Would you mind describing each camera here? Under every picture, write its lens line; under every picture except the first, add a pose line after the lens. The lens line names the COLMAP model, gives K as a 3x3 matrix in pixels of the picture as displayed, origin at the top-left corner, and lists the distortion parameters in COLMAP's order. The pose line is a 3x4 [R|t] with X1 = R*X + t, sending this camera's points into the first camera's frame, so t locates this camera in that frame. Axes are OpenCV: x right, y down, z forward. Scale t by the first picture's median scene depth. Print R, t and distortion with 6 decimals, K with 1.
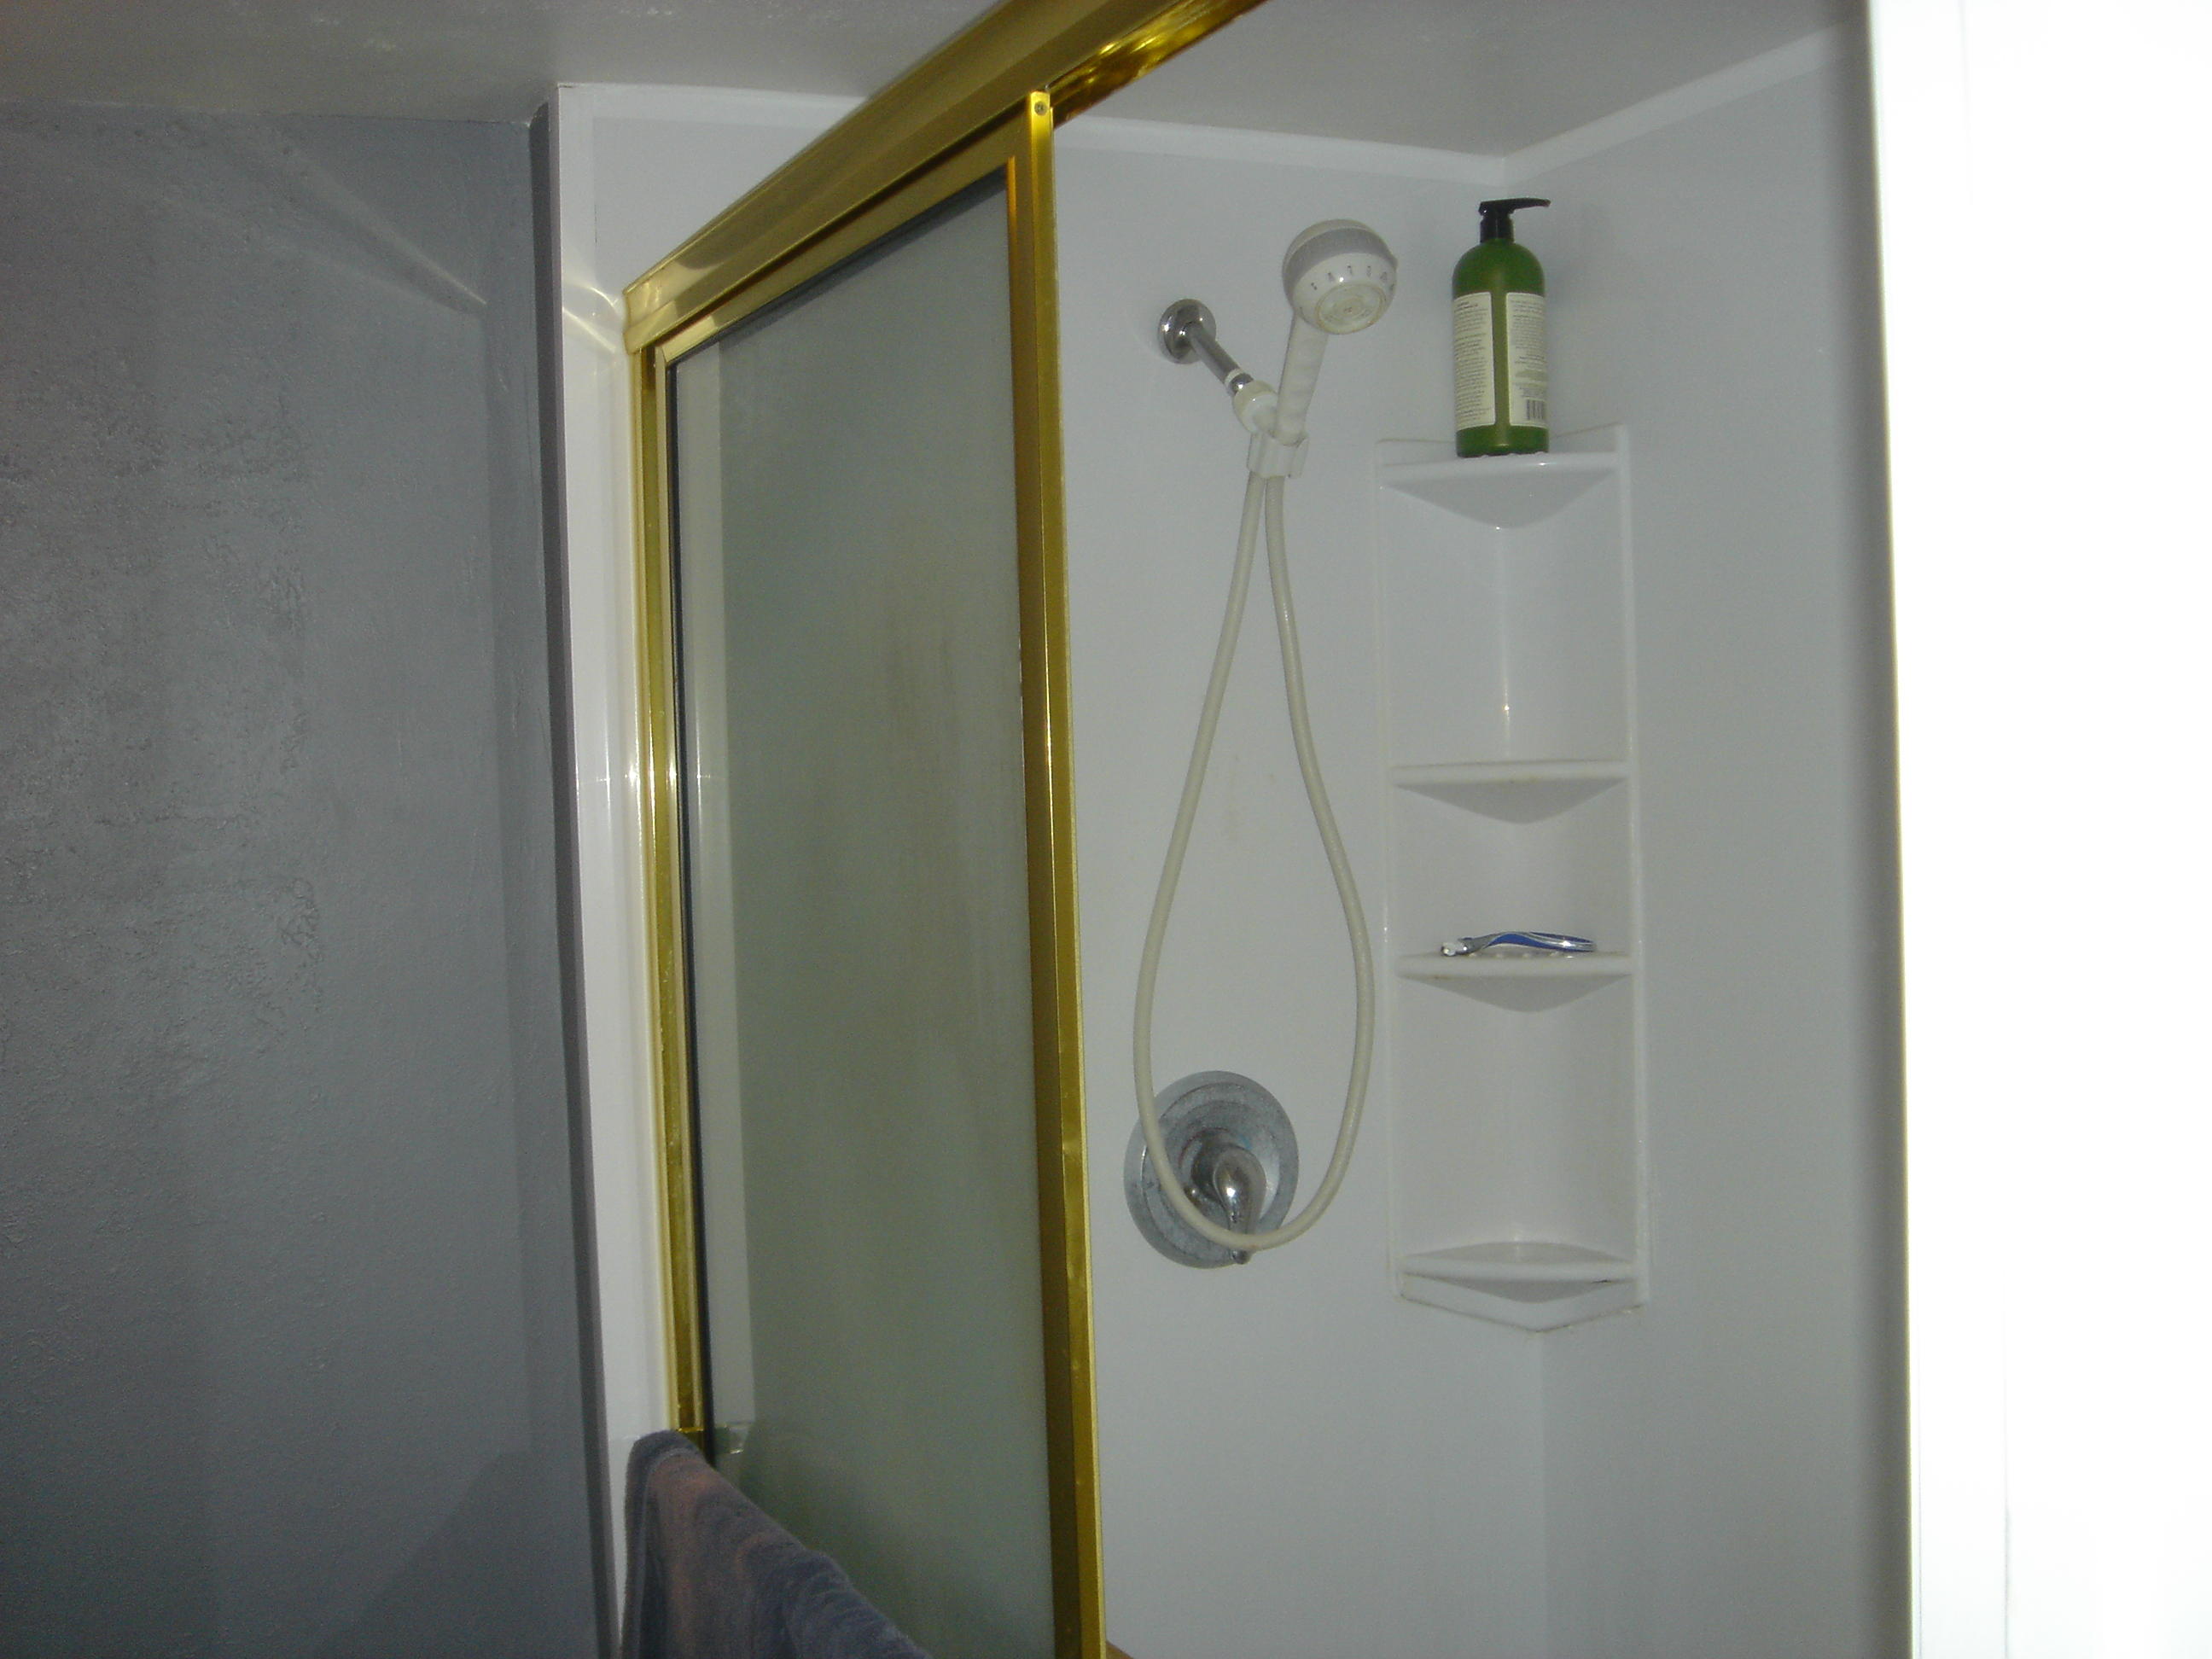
lens RADIAL K [[2564.9, 0, 1097.2], [0, 2564.9, 862.3], [0, 0, 1]] dist [-0.172776, 0.145955]
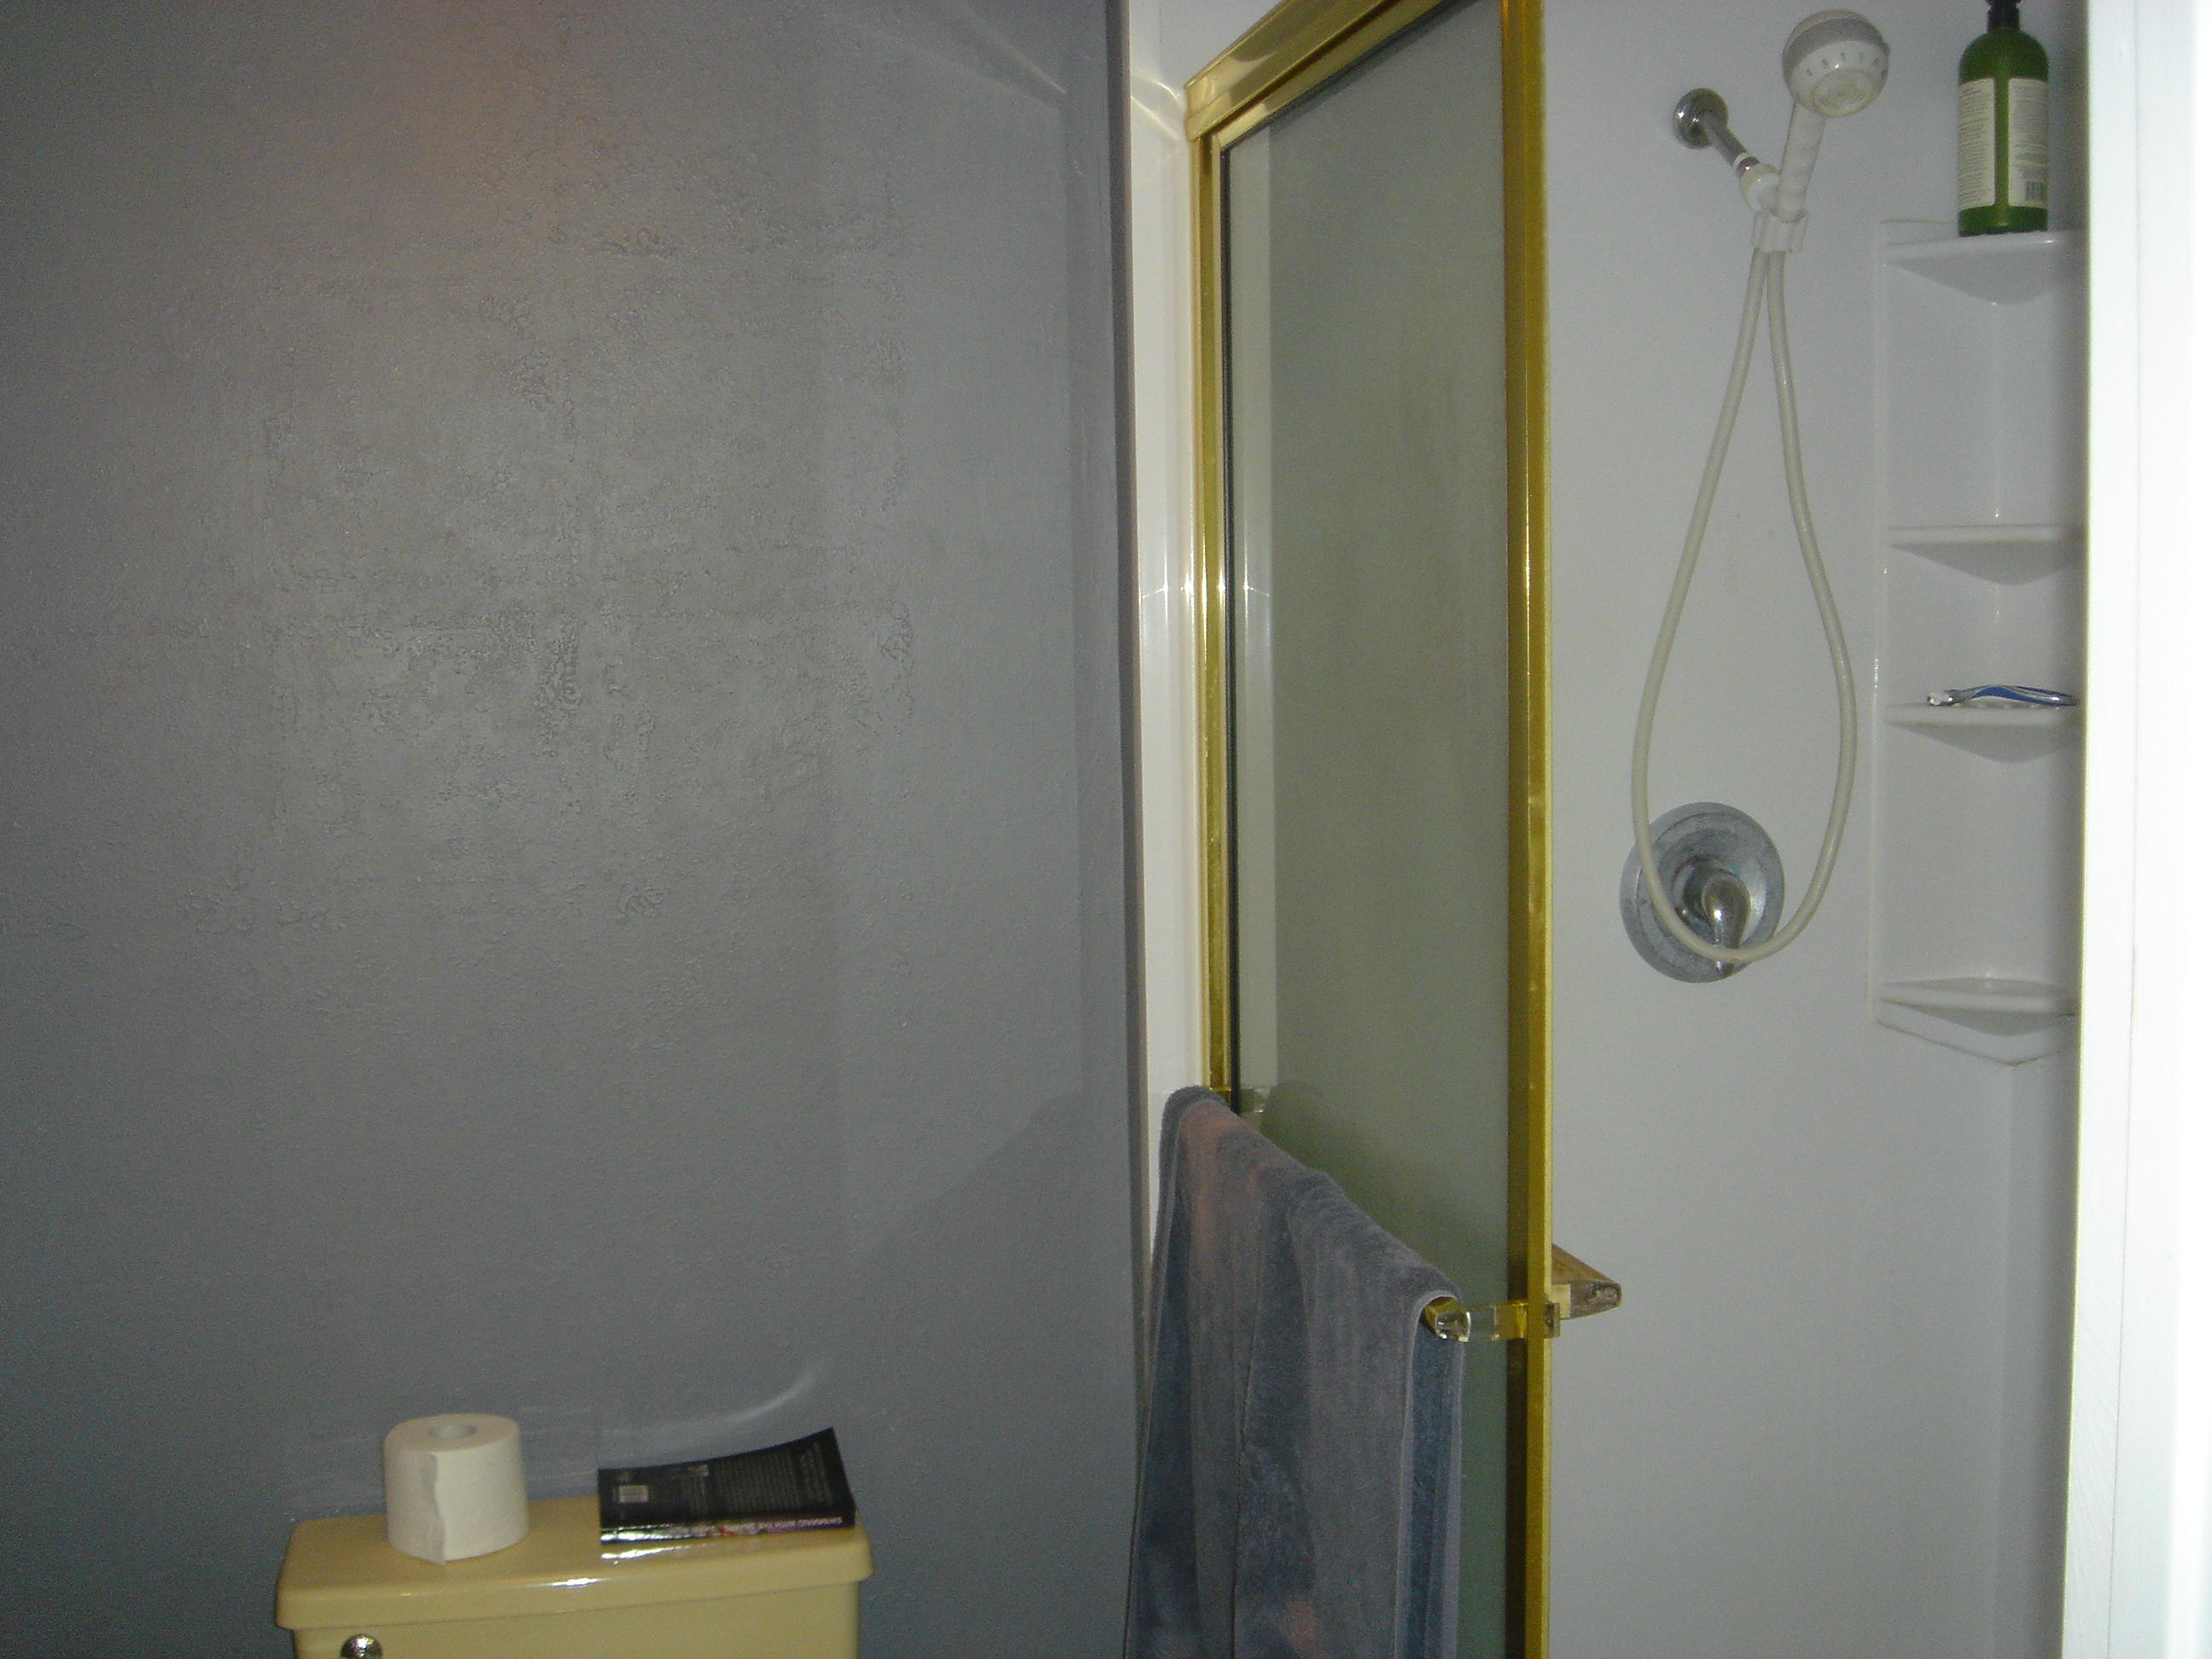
lens RADIAL K [[2564.9, 0, 1097.2], [0, 2564.9, 862.3], [0, 0, 1]] dist [-0.172776, 0.145955]
pose [[0.975098, 0.037197, -0.218632, 0.032786], [-0.021585, 0.997071, 0.073366, 0.036694], [0.220721, -0.066820, 0.973045, -0.123568]]
